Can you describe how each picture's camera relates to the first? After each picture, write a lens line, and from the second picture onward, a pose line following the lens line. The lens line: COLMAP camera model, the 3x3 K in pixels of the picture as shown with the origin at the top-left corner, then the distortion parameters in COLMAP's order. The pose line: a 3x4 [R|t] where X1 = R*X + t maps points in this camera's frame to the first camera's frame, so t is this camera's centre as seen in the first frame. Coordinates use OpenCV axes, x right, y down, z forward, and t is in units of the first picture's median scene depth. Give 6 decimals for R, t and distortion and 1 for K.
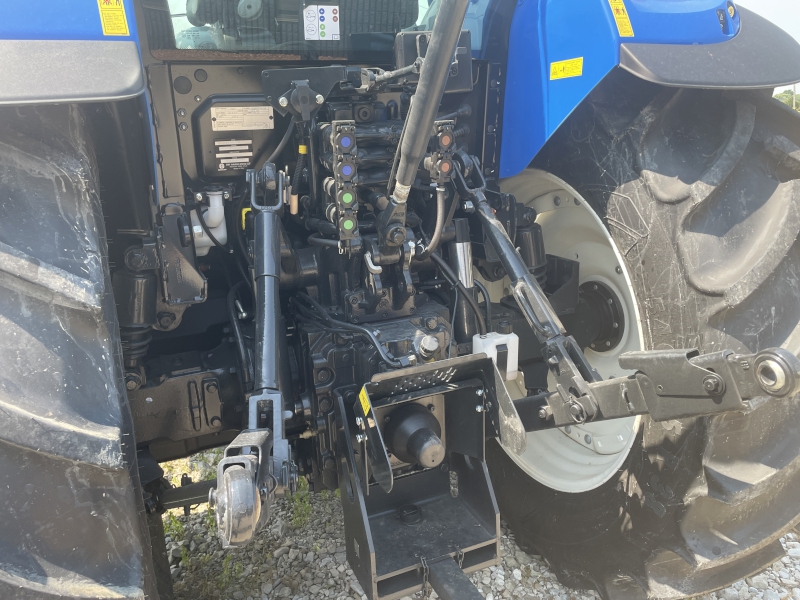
lens RADIAL K [[637.5, 0, 402.8], [0, 637.5, 302.0], [0, 0, 1]] dist [0.012470, 0.006461]
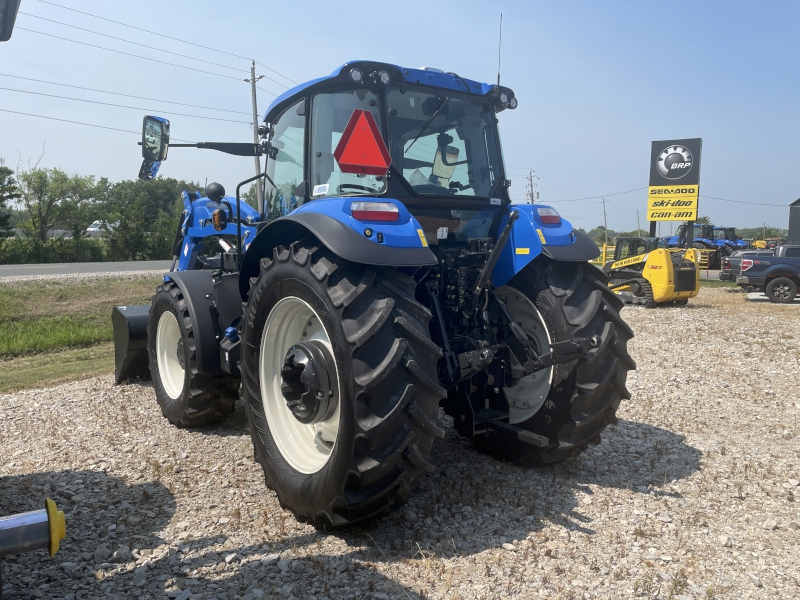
lens RADIAL K [[637.5, 0, 397.9], [0, 637.5, 300.3], [0, 0, 1]] dist [0.012470, 0.006461]
pose [[0.975463, 0.015775, 0.219596, -0.969106], [0.024178, 0.983721, -0.178069, 0.372647], [-0.218830, 0.179009, 0.959202, -1.683991]]
